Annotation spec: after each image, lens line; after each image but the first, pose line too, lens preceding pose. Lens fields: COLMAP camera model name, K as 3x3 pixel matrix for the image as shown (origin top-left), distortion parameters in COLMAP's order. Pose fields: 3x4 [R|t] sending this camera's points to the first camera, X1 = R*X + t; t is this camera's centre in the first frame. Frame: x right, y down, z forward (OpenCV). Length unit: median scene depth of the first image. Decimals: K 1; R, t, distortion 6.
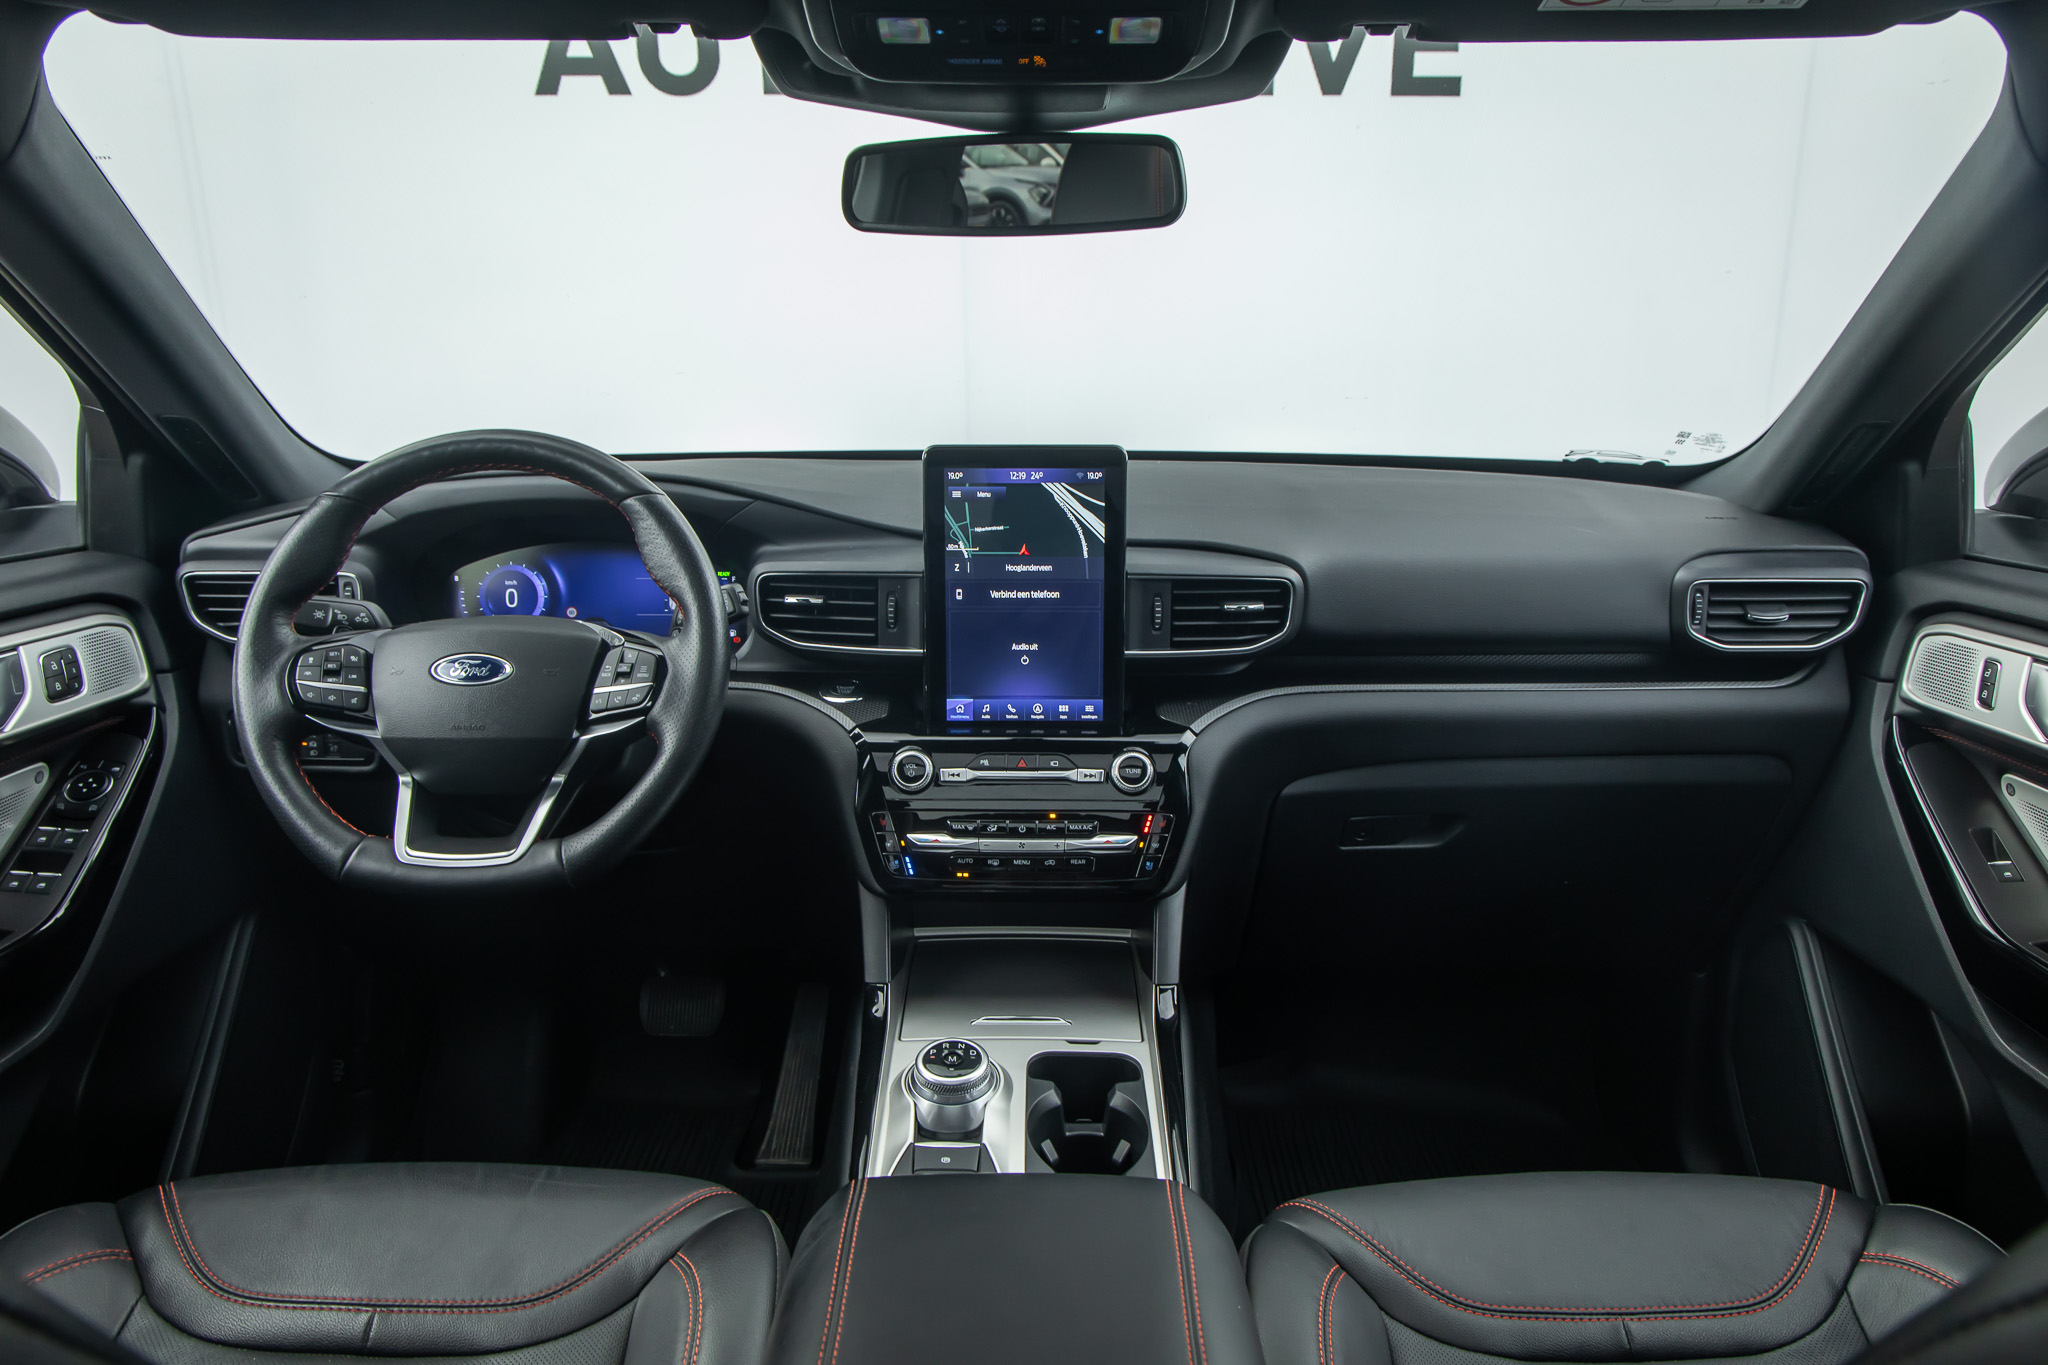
lens RADIAL K [[1382.8, 0, 1024.0], [0, 1382.8, 682.5], [0, 0, 1]] dist [0.005461, -0.004539]
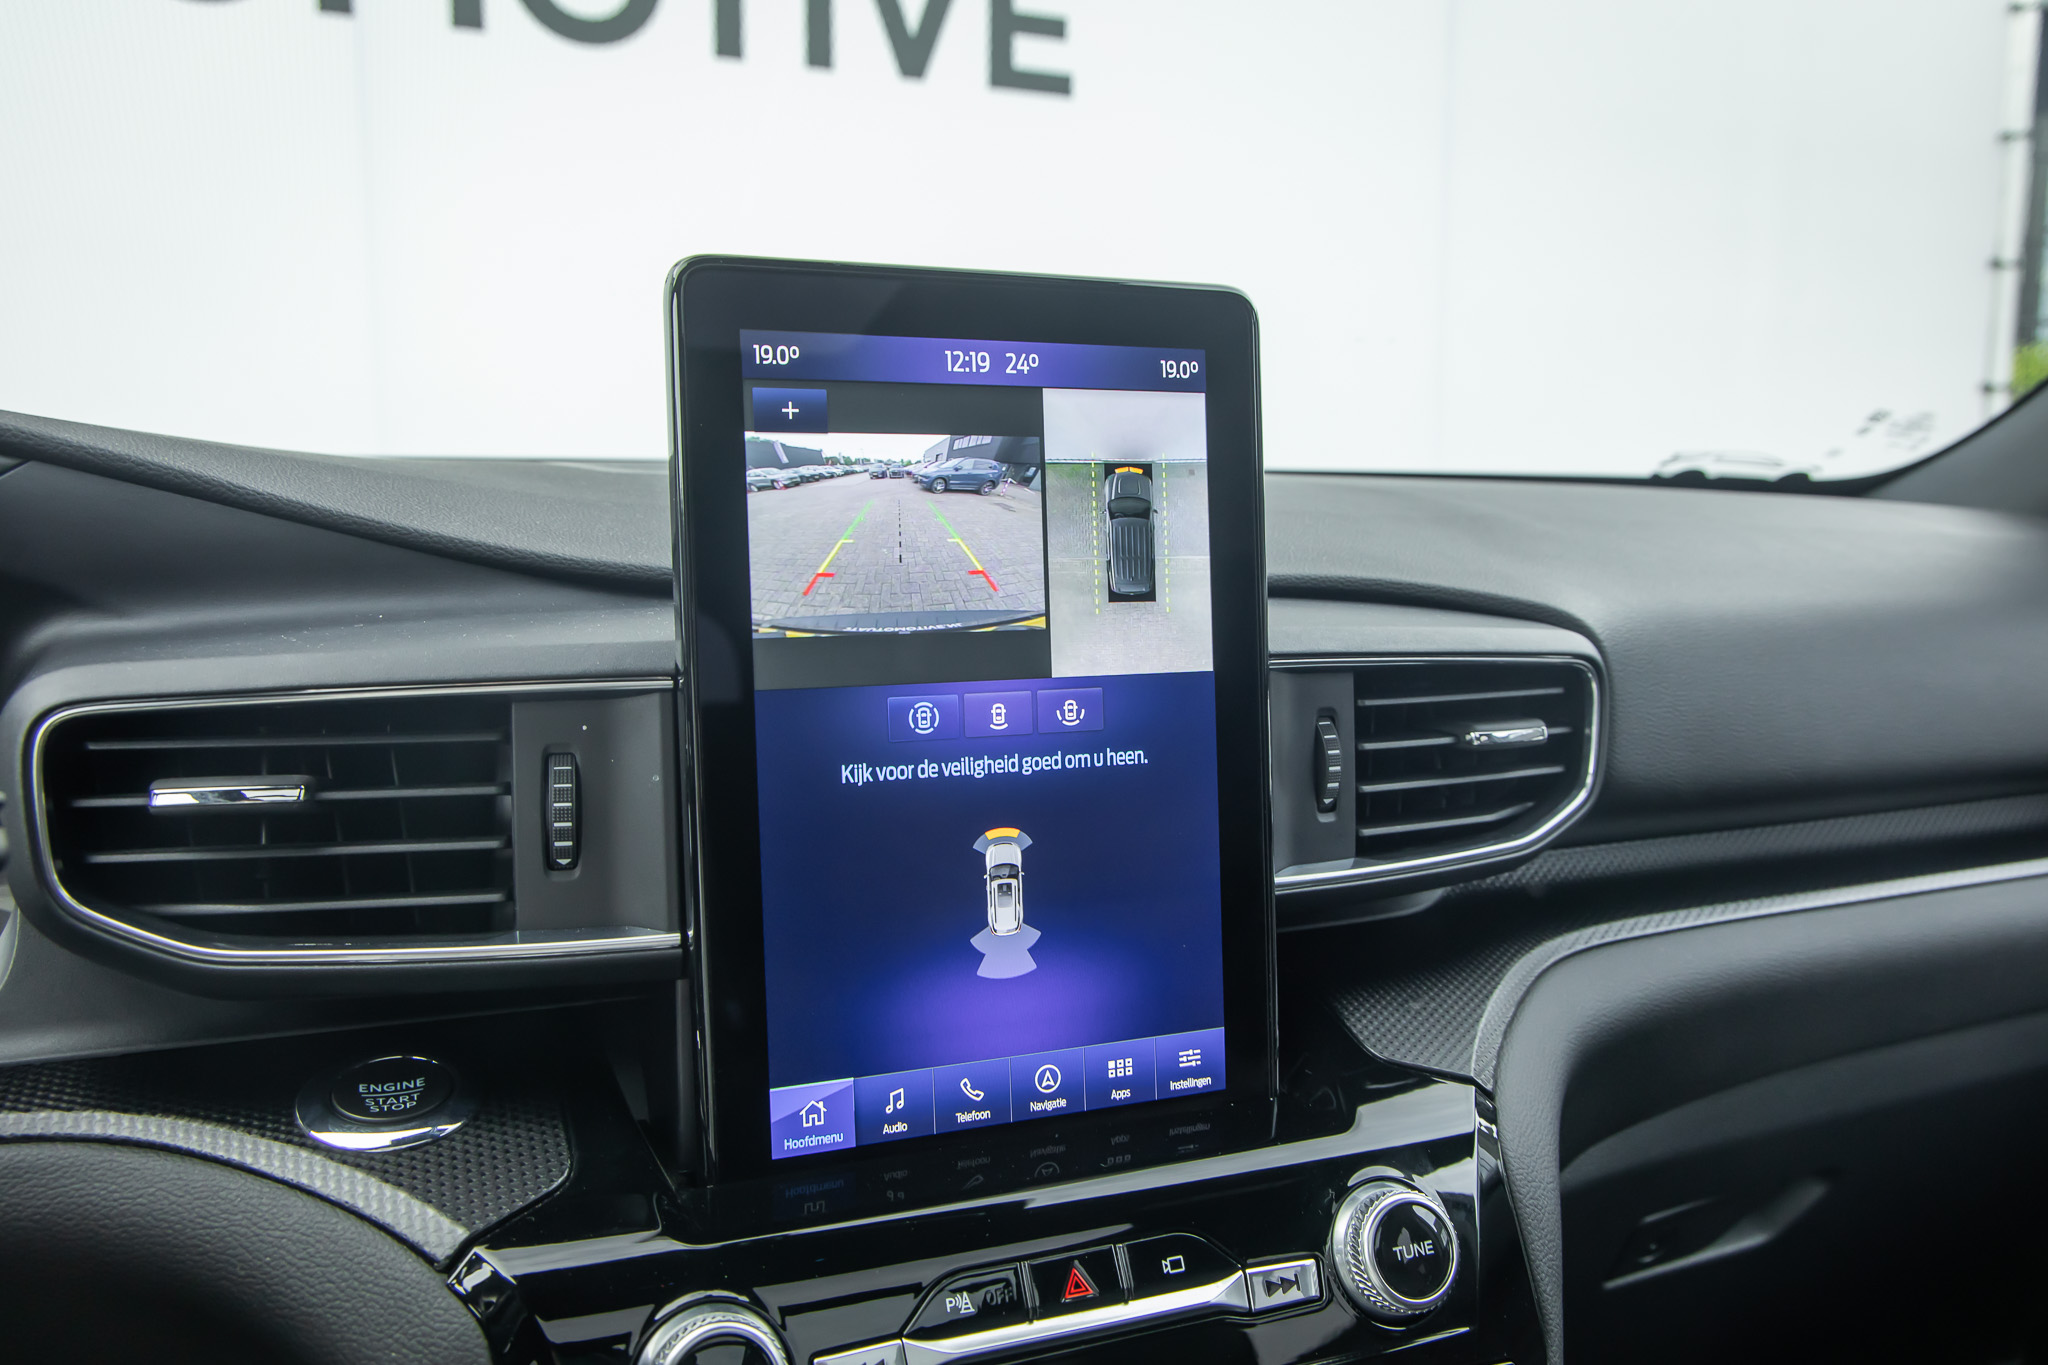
lens RADIAL K [[1565.2, 0, 1024.0], [0, 1565.2, 682.5], [0, 0, 1]] dist [-0.026285, 0.005174]
pose [[0.918462, -0.040046, 0.393476, -0.135070], [0.090849, 0.989621, -0.111342, -0.032730], [-0.384933, 0.138010, 0.912567, 0.652505]]
